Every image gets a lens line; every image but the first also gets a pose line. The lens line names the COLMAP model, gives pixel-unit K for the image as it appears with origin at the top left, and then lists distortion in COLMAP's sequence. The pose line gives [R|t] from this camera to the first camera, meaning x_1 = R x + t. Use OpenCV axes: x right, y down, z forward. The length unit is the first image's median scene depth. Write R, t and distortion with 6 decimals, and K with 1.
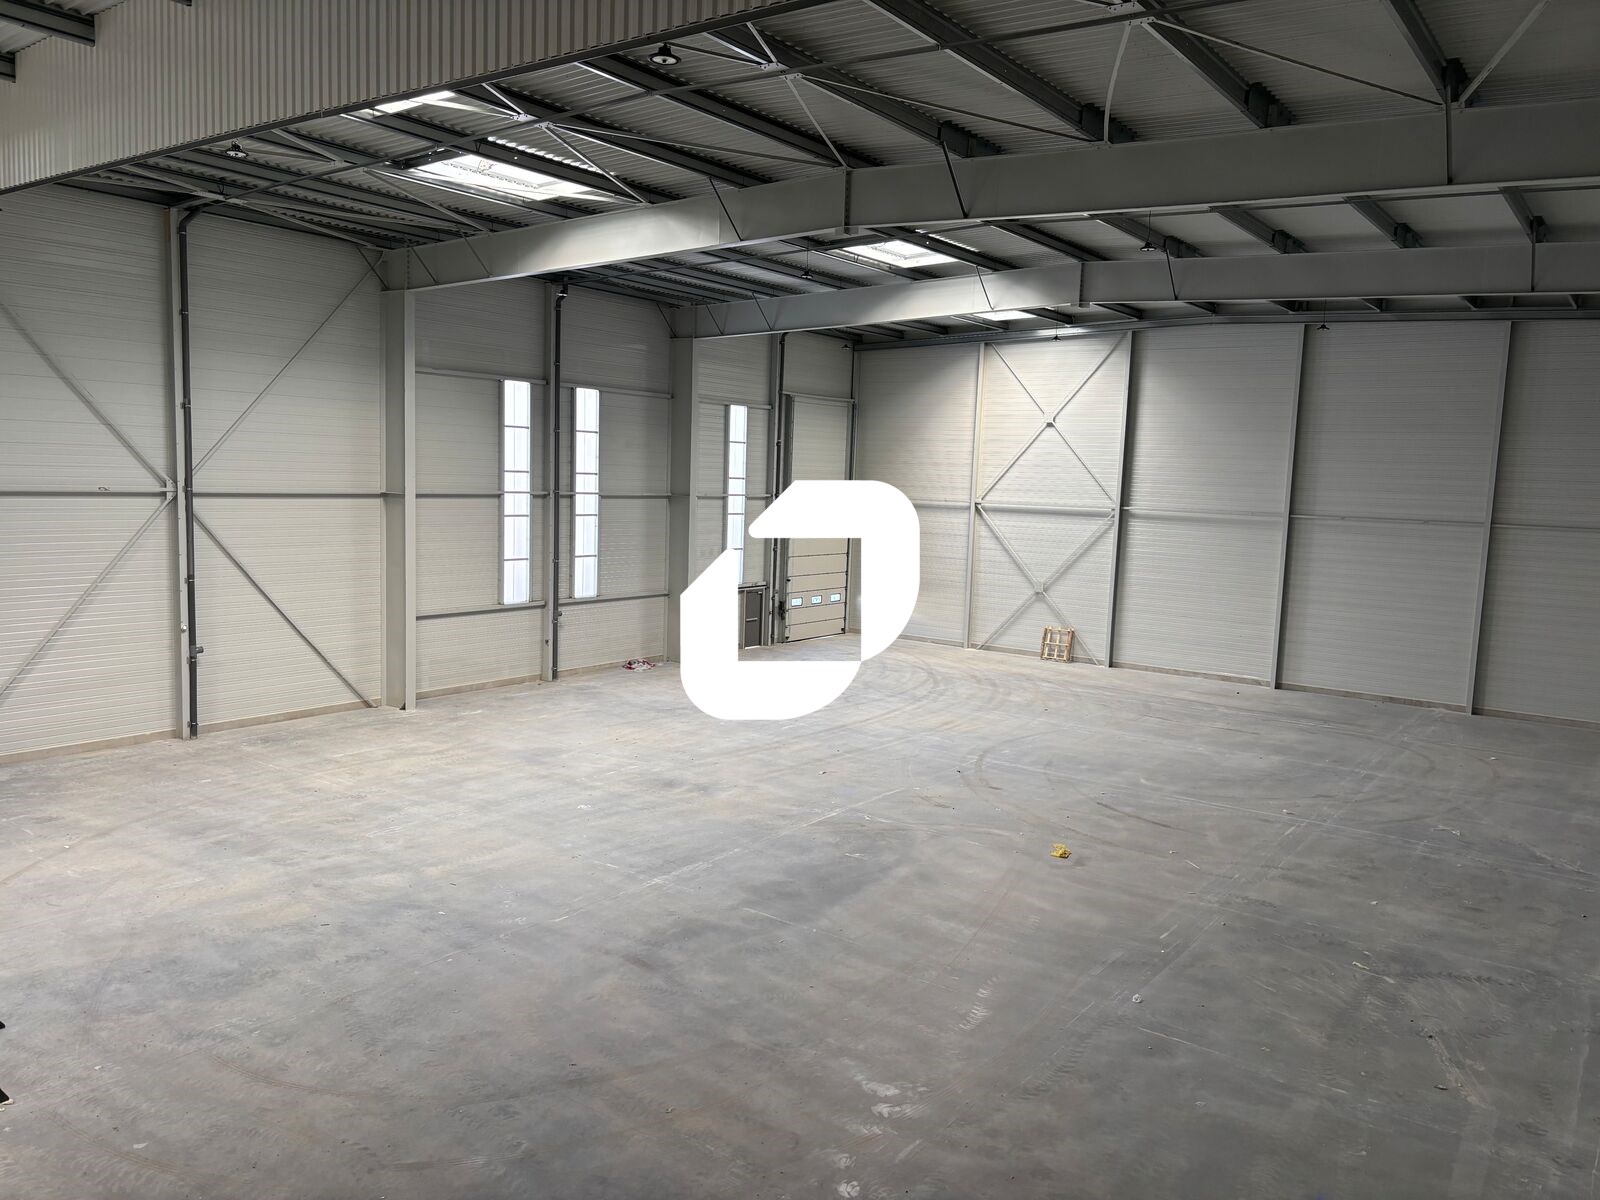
lens RADIAL K [[1205.4, 0, 812.9], [0, 1205.4, 606.3], [0, 0, 1]] dist [0.055850, -0.056362]
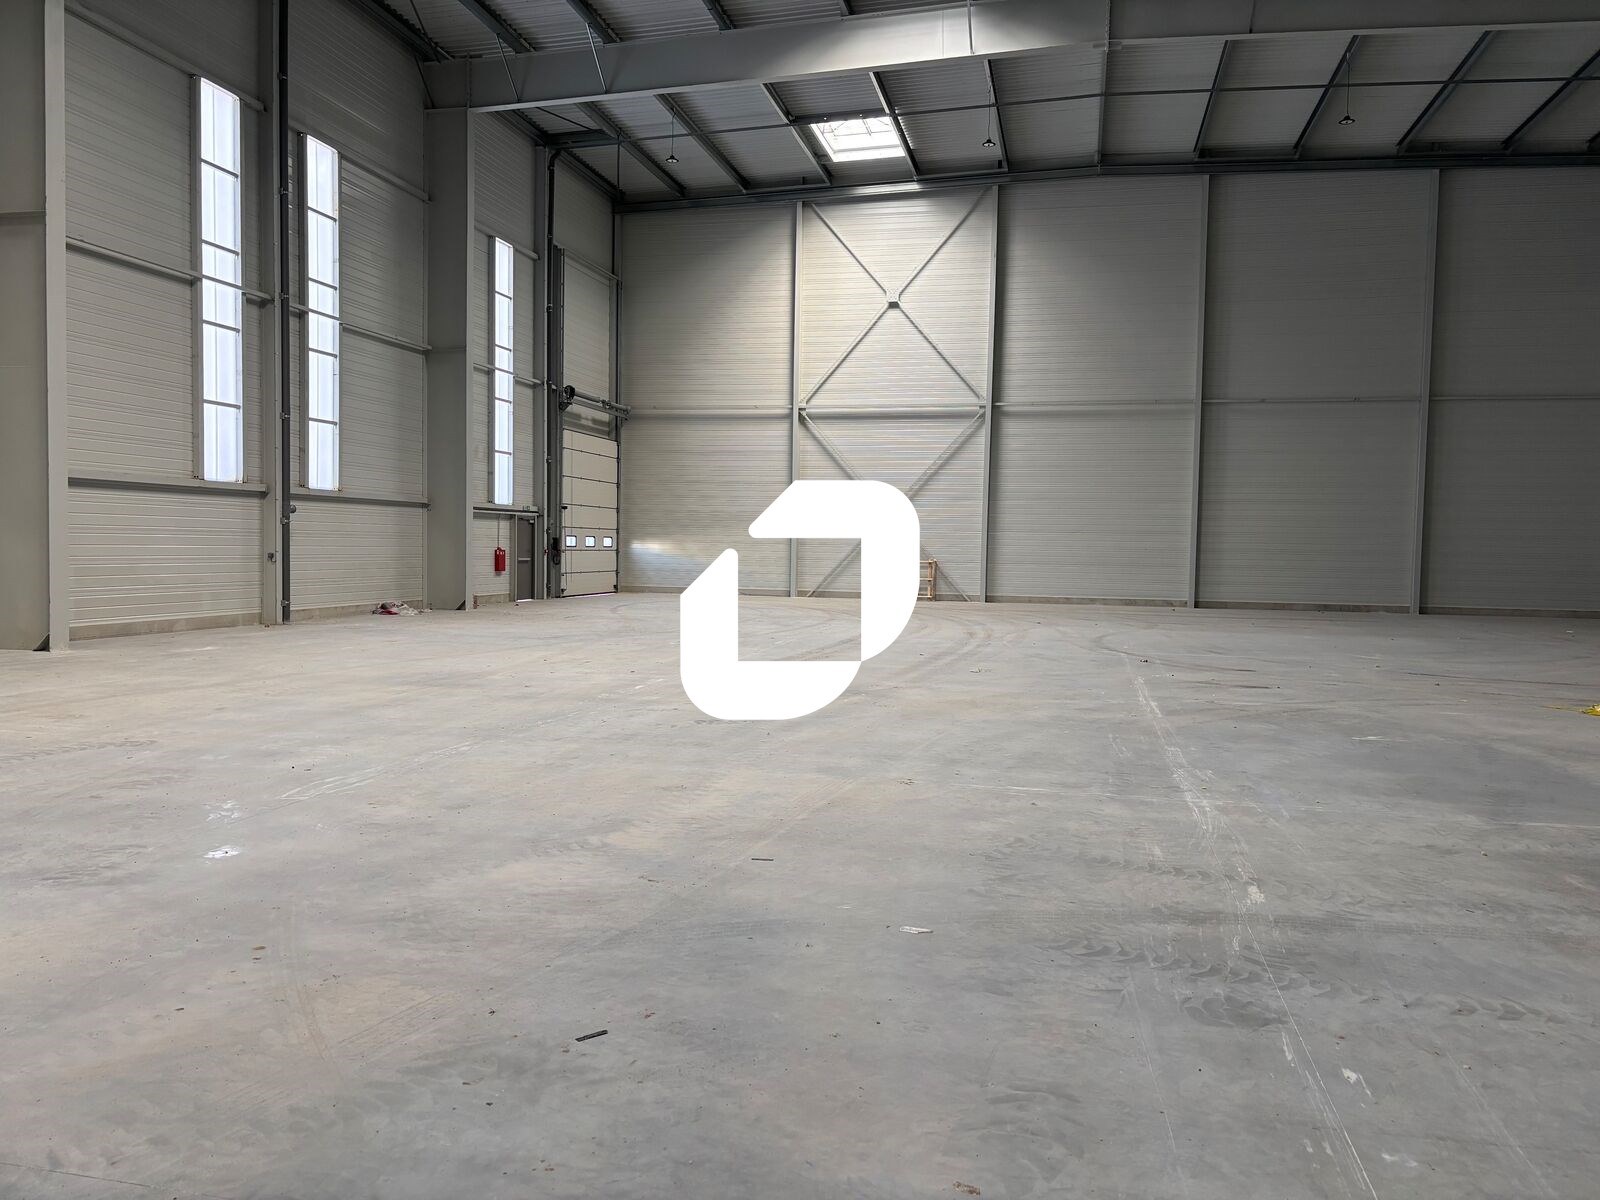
lens RADIAL K [[1205.4, 0, 796.4], [0, 1205.4, 592.6], [0, 0, 1]] dist [0.055850, -0.056362]
pose [[0.922380, -0.035436, 0.384654, -0.198975], [0.060124, 0.996818, -0.052342, 0.086281], [-0.381575, 0.071406, 0.921576, 0.343336]]
